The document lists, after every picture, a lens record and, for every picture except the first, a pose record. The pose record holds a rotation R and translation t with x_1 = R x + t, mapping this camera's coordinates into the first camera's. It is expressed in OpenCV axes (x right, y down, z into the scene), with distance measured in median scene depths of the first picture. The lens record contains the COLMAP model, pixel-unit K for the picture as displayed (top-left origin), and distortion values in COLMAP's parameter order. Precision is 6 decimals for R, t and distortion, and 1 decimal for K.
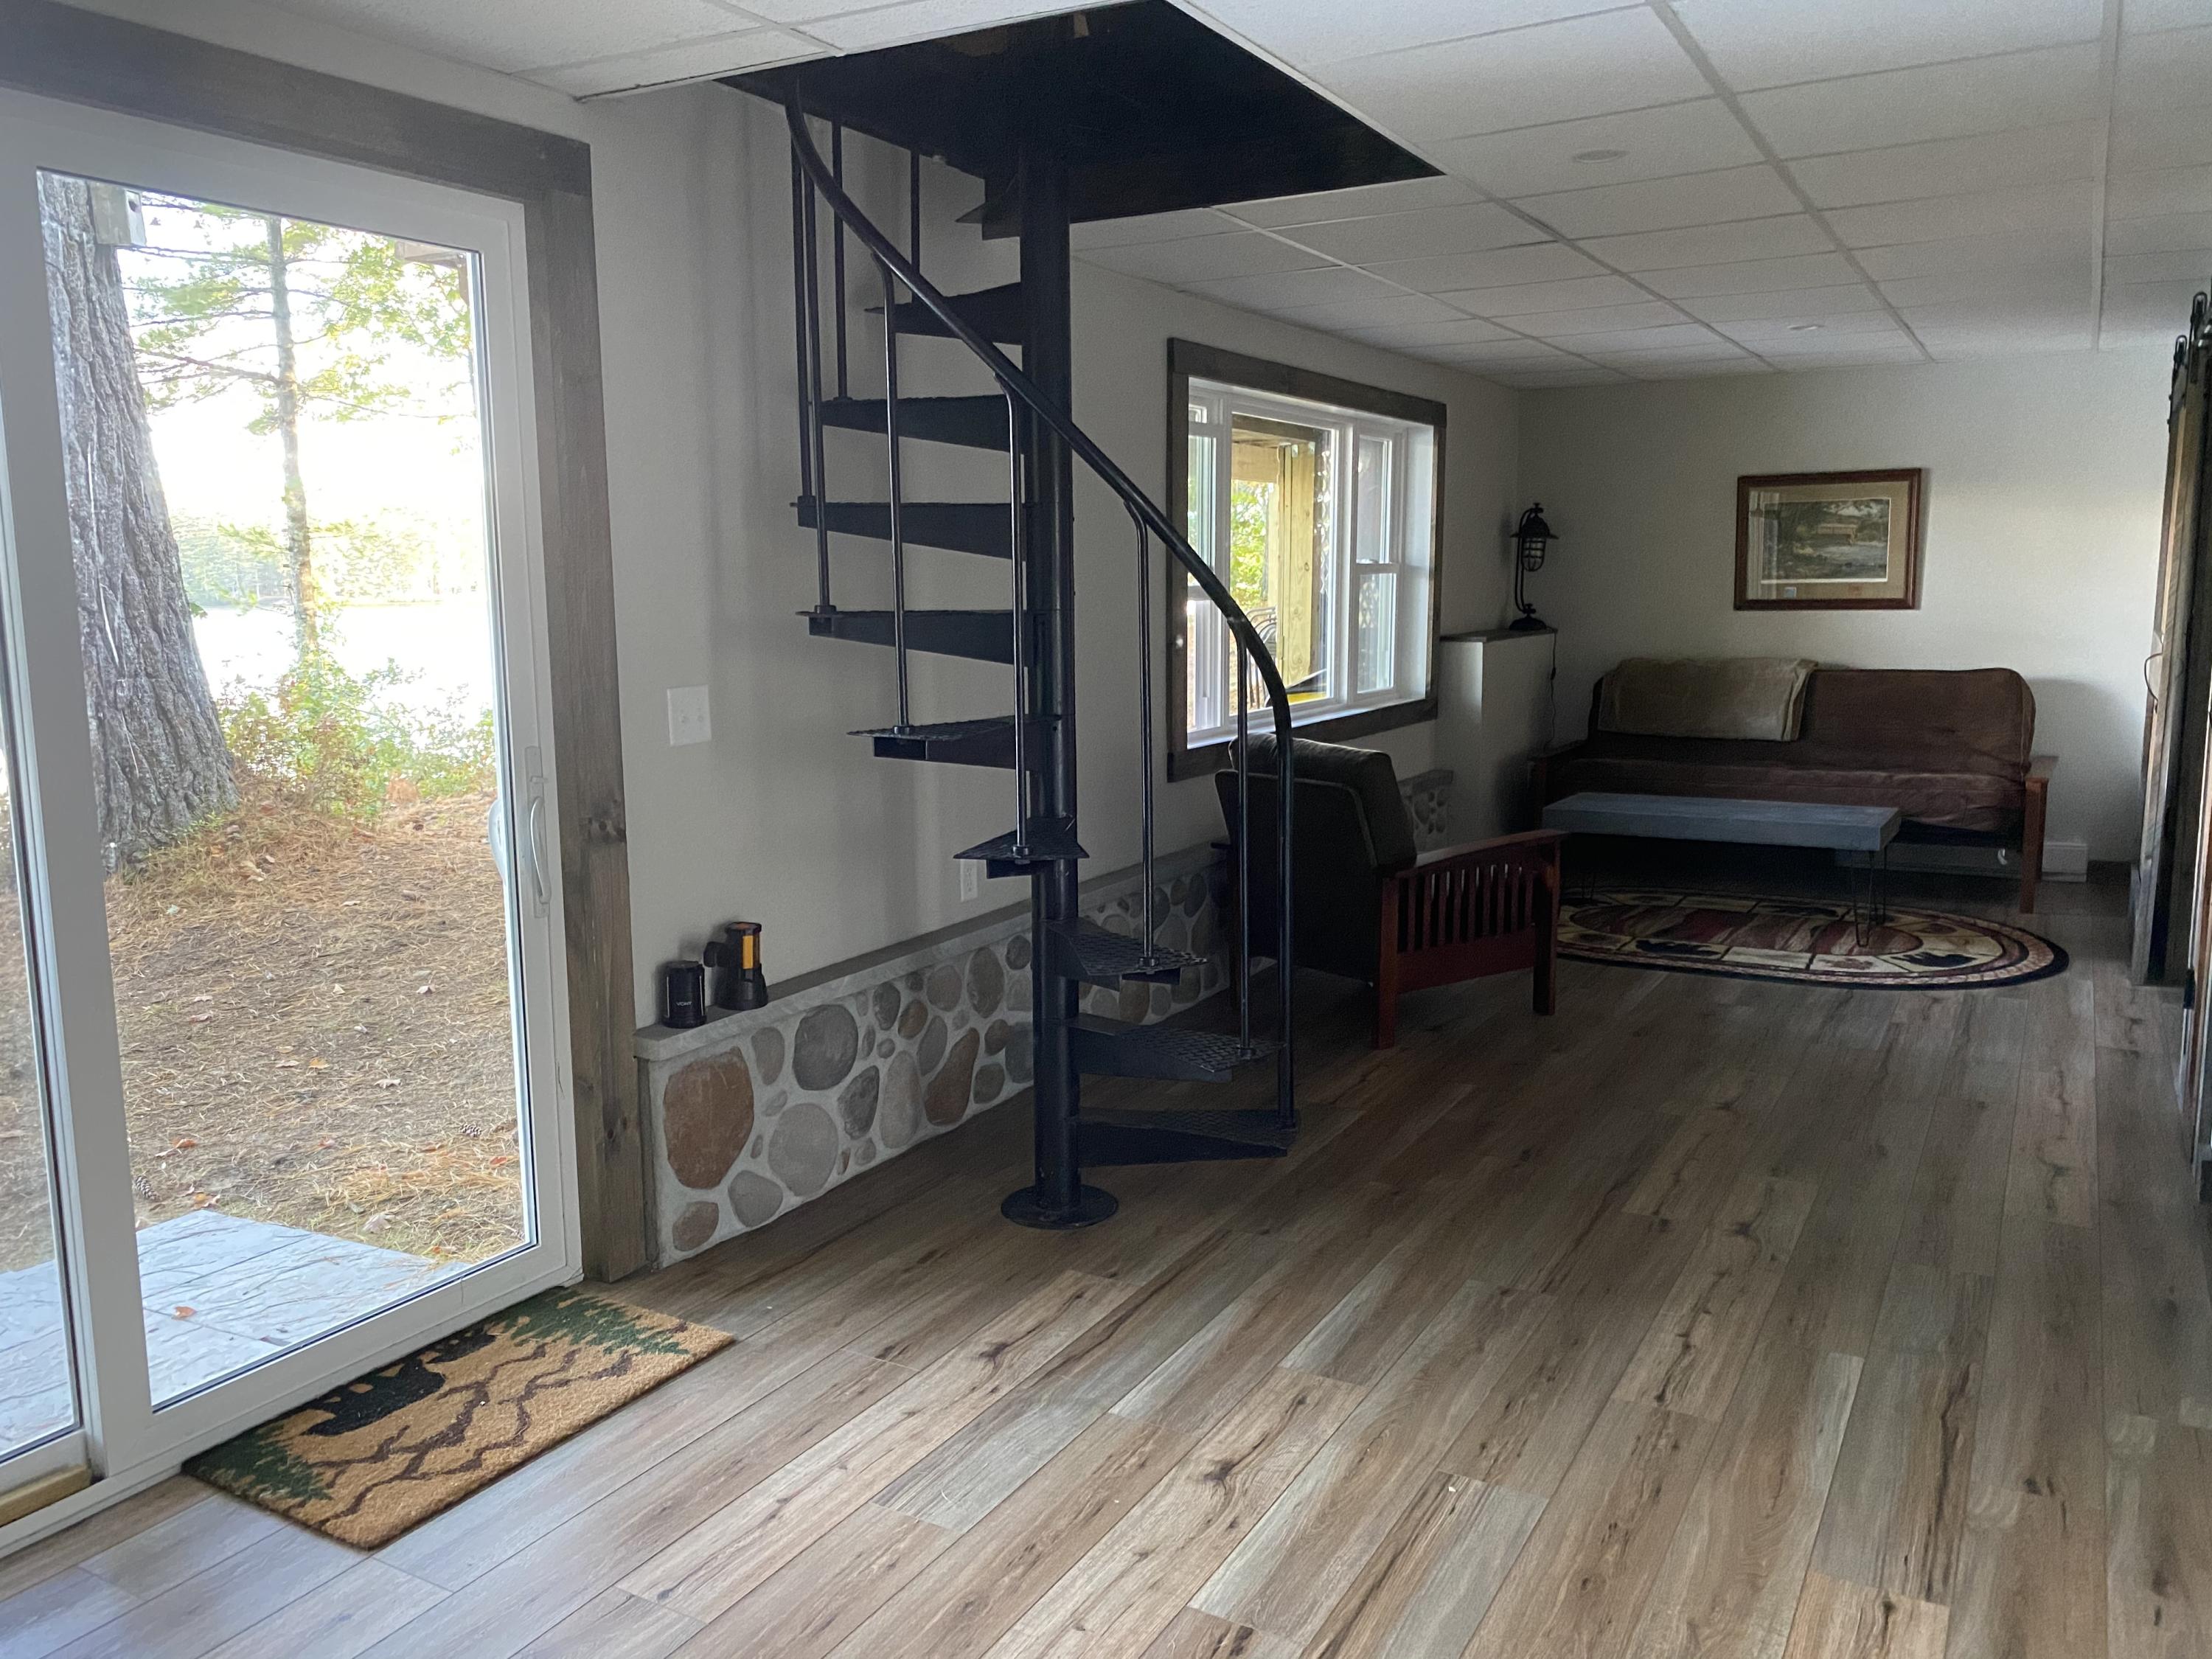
lens RADIAL K [[1708.1, 0, 1106.0], [0, 1708.1, 829.5], [0, 0, 1]] dist [0.003180, 0.001848]
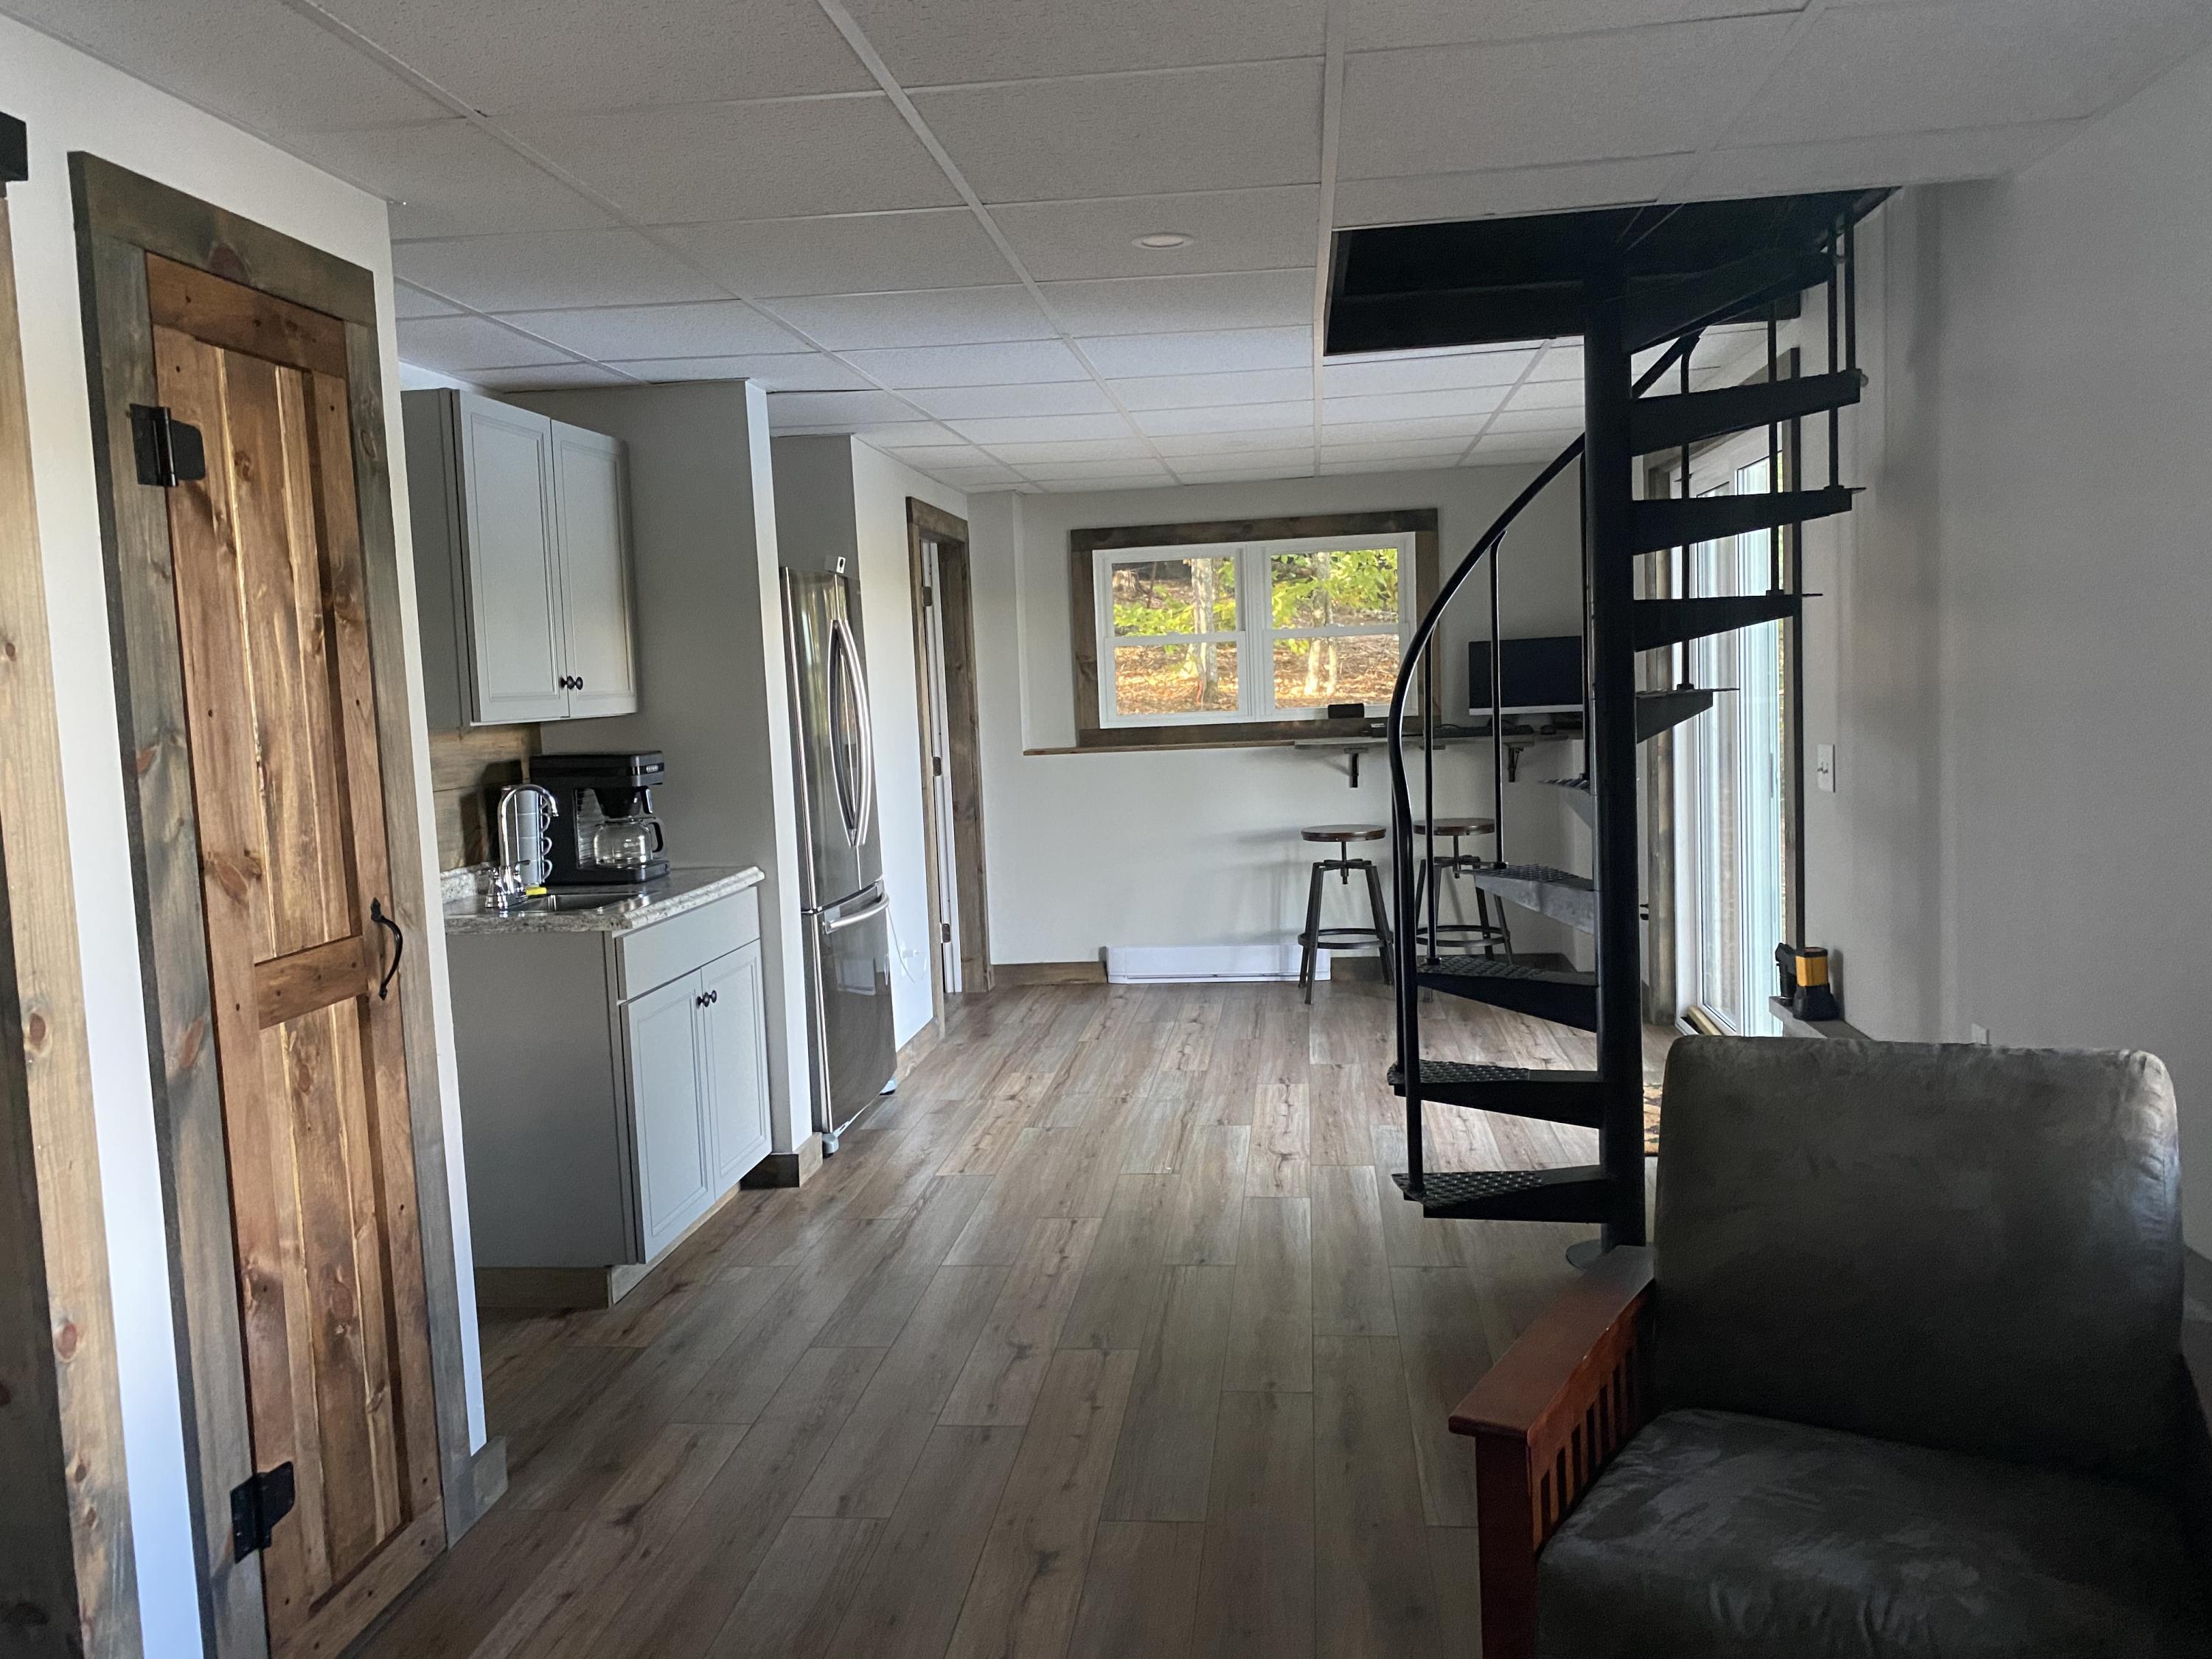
lens RADIAL K [[1708.1, 0, 1106.0], [0, 1708.1, 829.5], [0, 0, 1]] dist [0.003180, 0.001848]
pose [[-0.921321, 0.085171, -0.379360, 0.859798], [-0.006185, 0.972377, 0.233334, -0.378456], [0.388754, 0.217322, -0.895344, 2.334501]]
